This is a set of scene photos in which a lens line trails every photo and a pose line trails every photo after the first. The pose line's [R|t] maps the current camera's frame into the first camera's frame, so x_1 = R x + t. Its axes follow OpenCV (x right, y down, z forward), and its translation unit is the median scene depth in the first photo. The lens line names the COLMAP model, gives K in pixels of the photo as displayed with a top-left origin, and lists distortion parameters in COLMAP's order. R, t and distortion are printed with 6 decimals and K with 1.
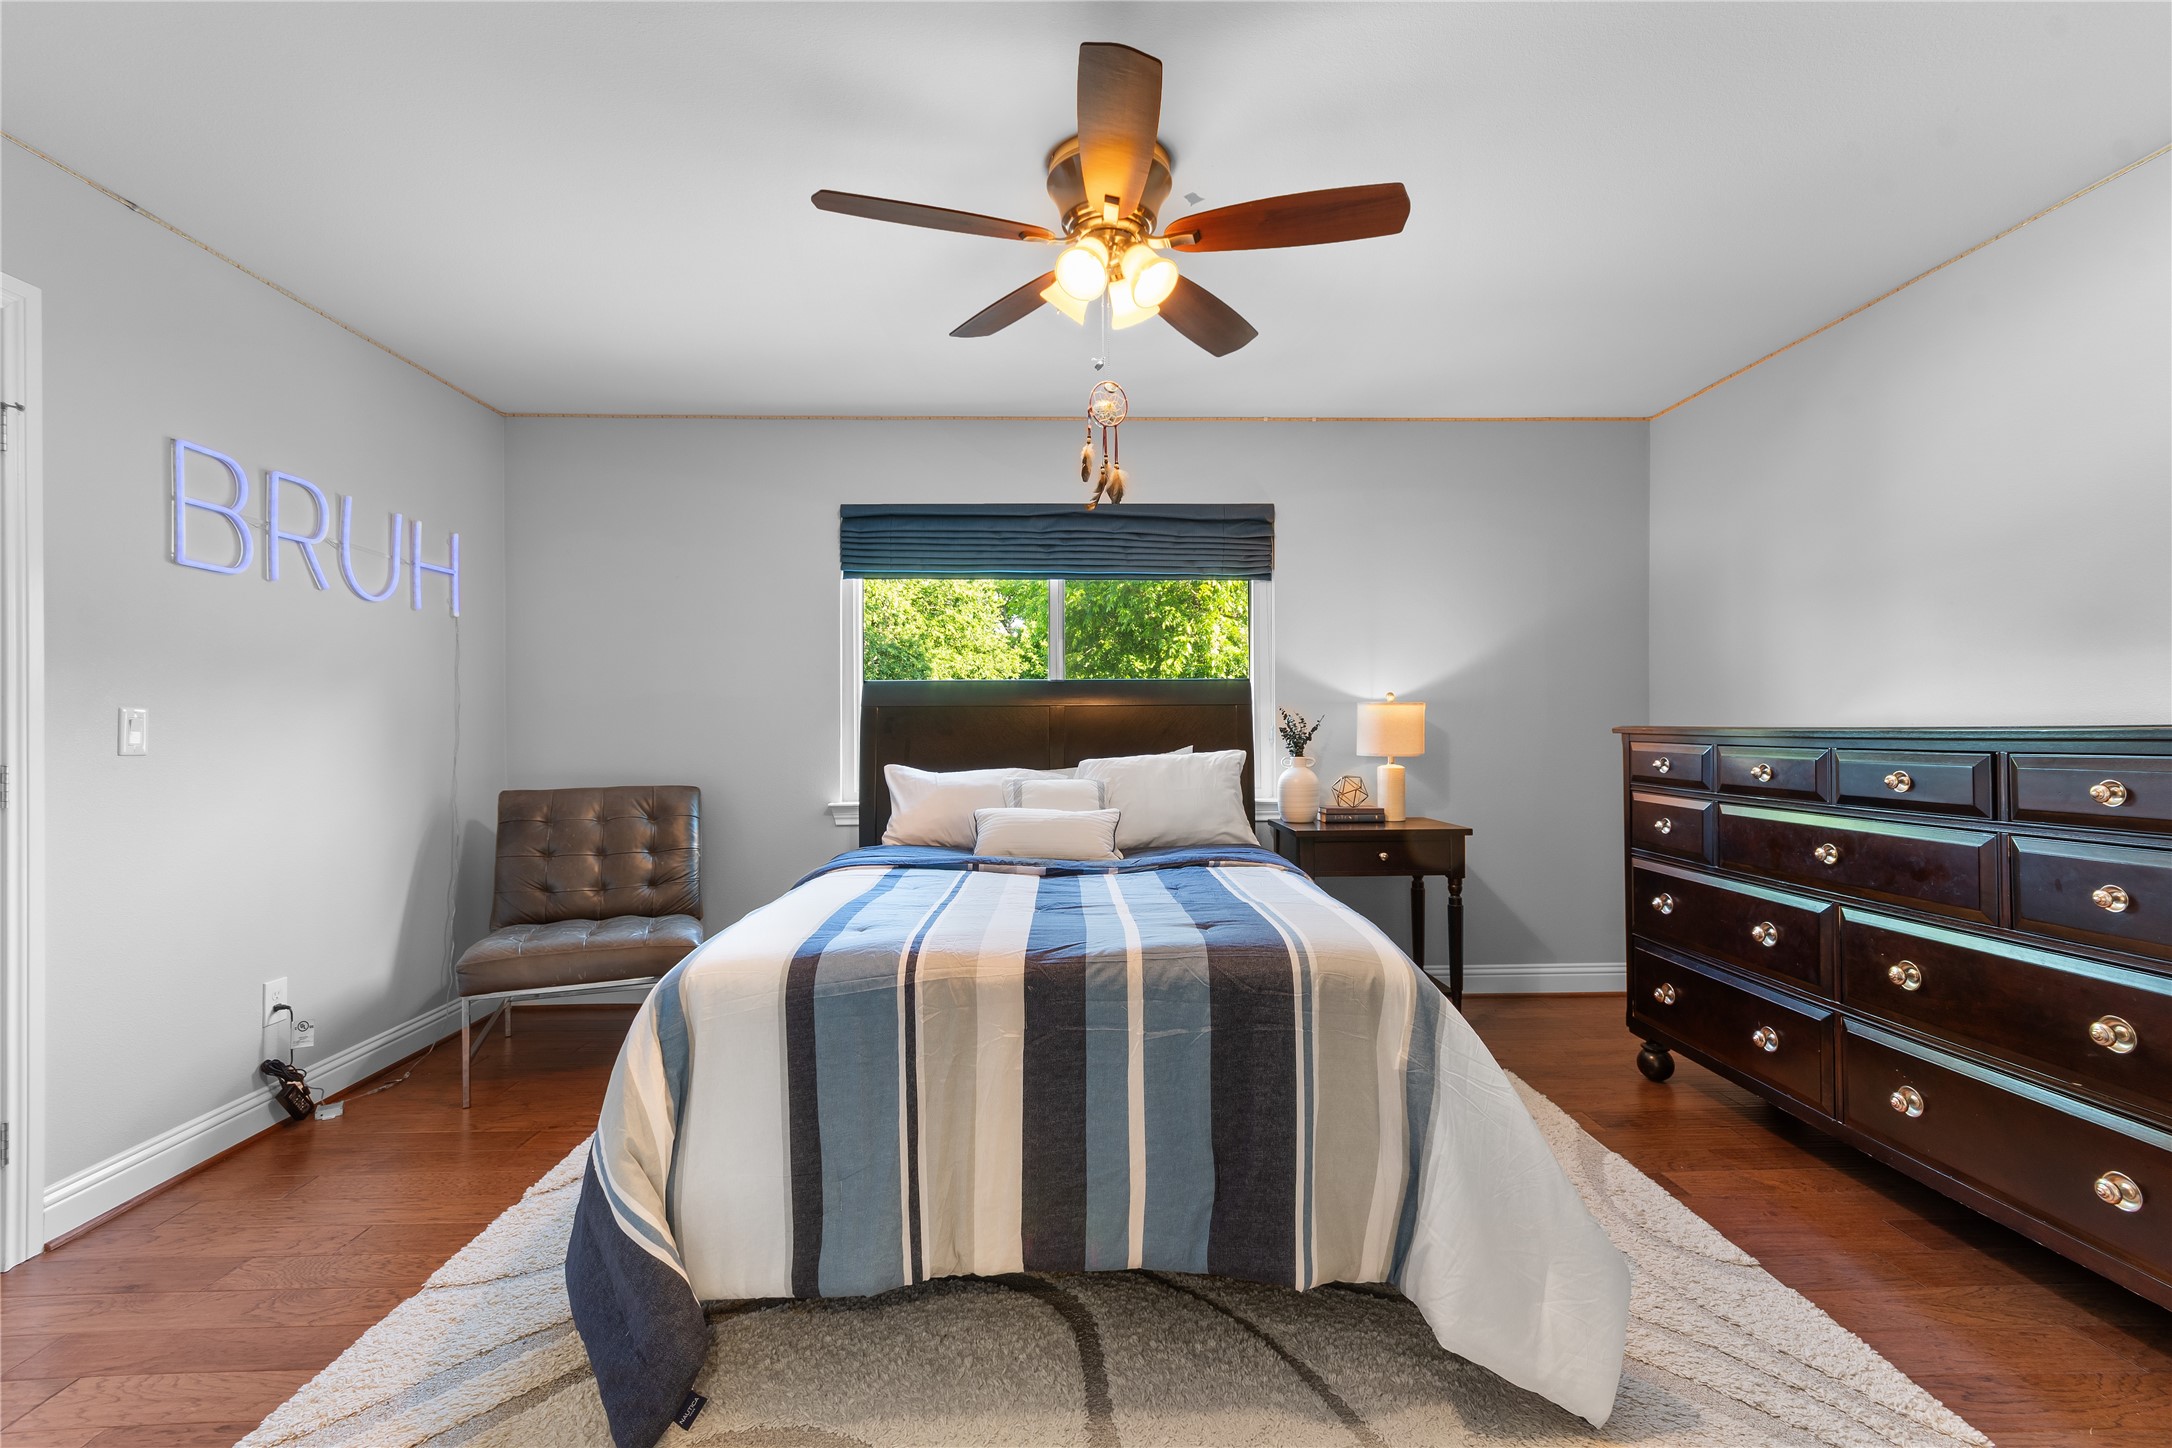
lens RADIAL K [[963.7, 0, 1093.3], [0, 963.7, 718.7], [0, 0, 1]] dist [0.002431, 0.001640]
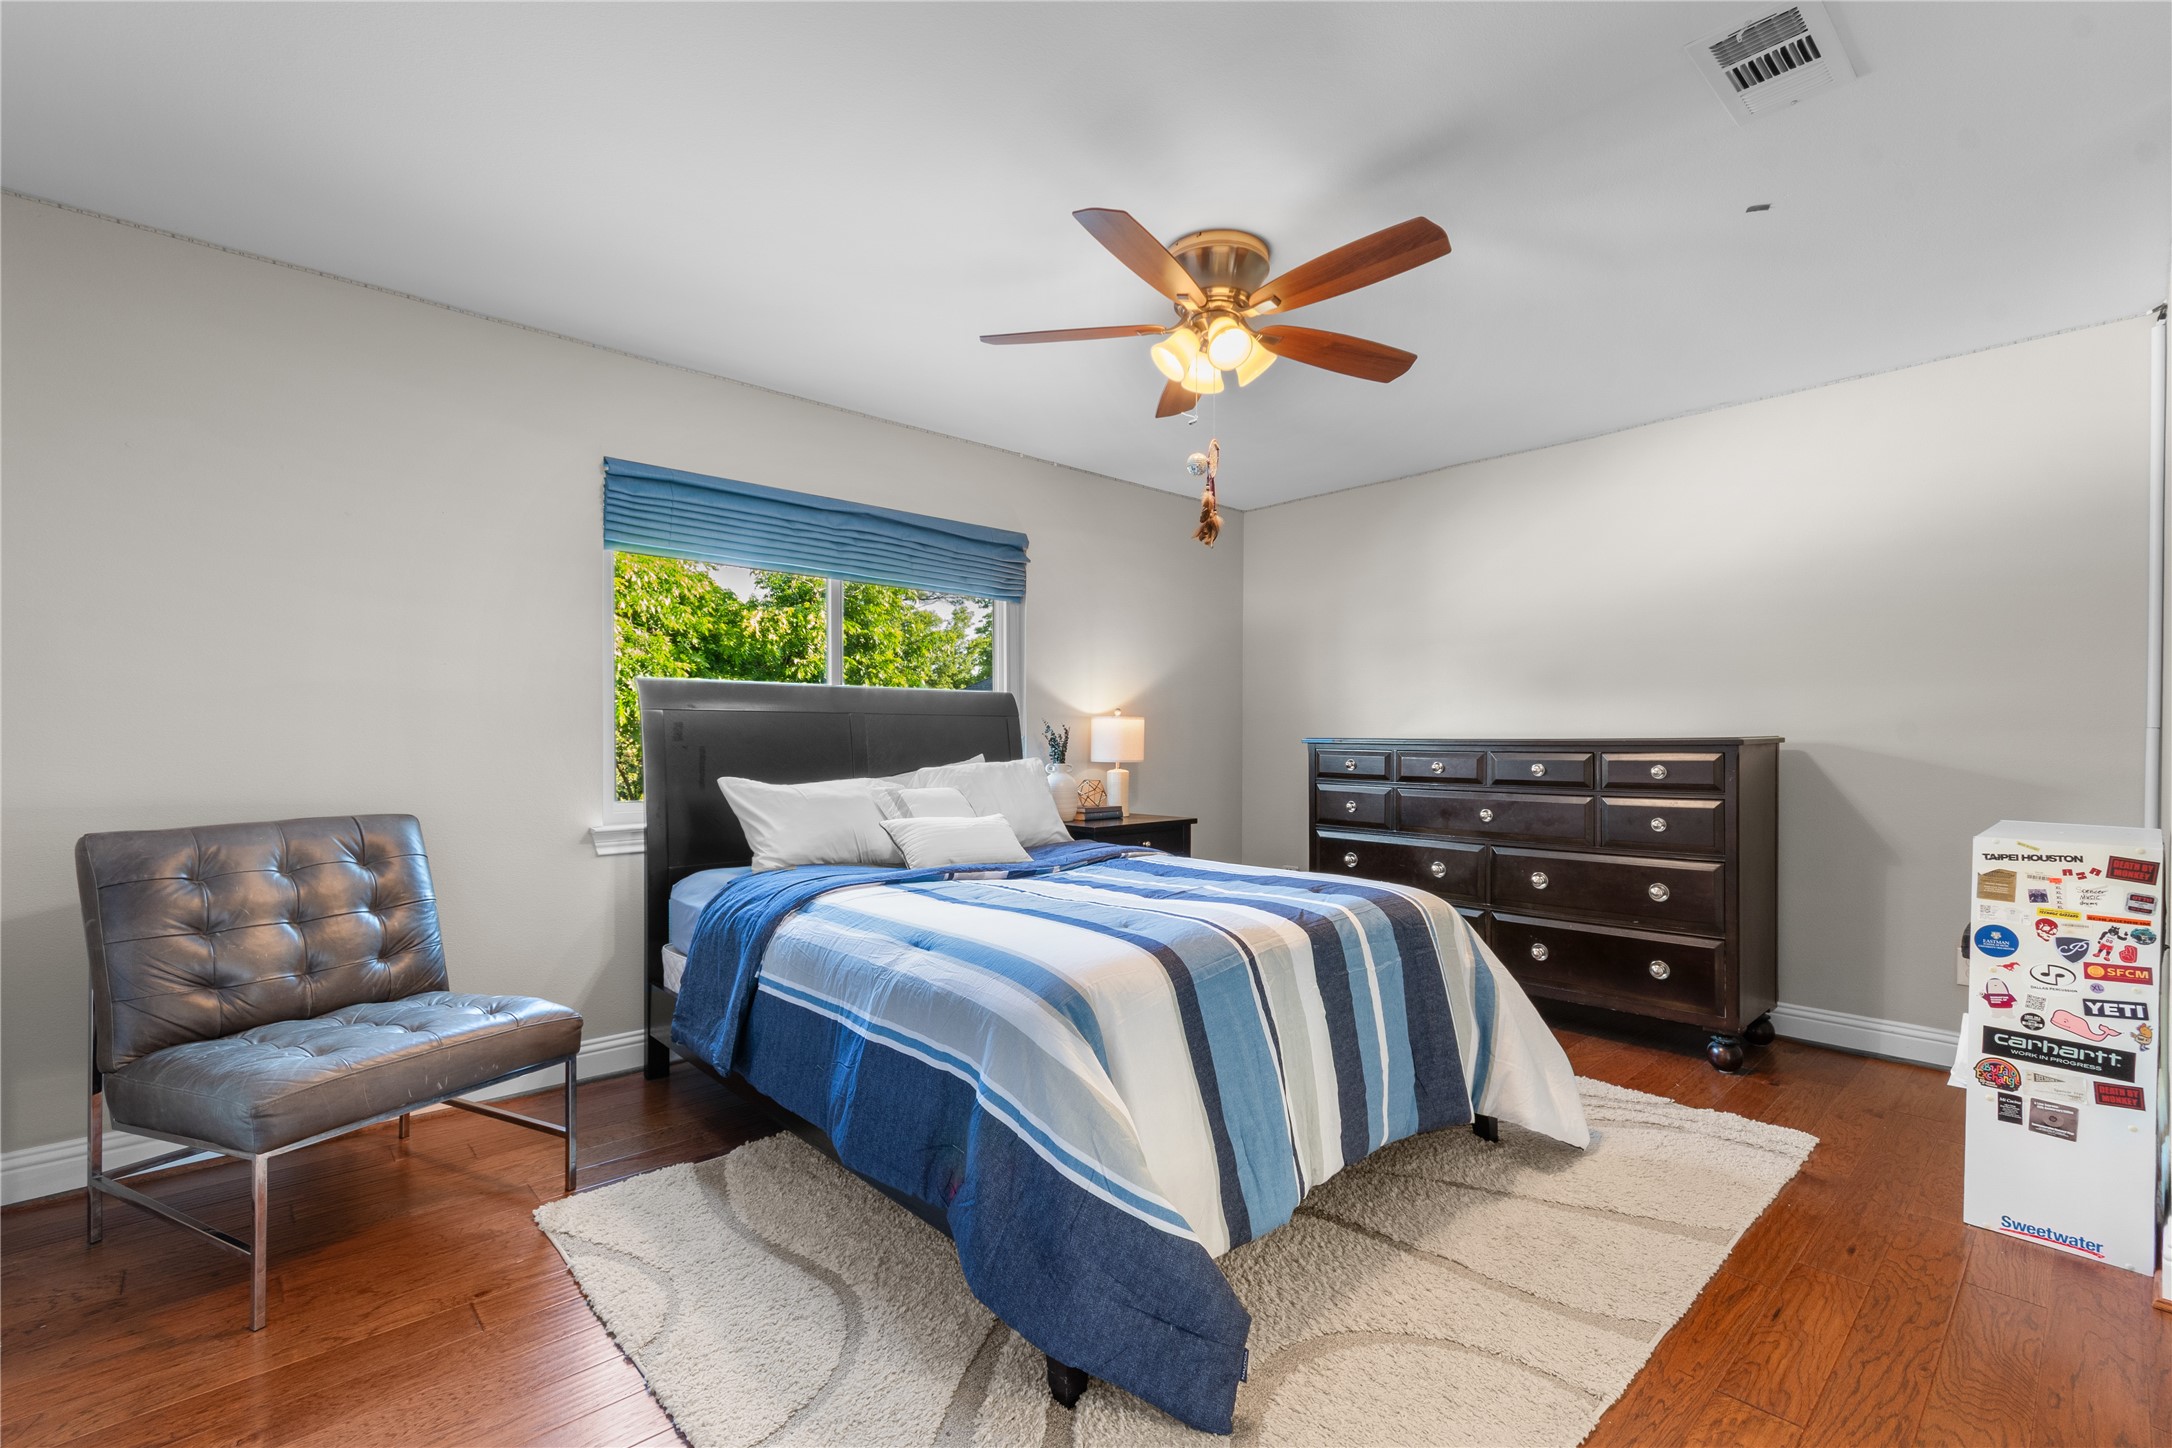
lens RADIAL K [[963.7, 0, 1098.4], [0, 963.7, 739.5], [0, 0, 1]] dist [0.002431, 0.001640]
pose [[0.746355, 0.006491, 0.665517, -0.542802], [-0.011343, 0.999931, 0.002968, 0.007984], [-0.665452, -0.009764, 0.746377, 0.136583]]
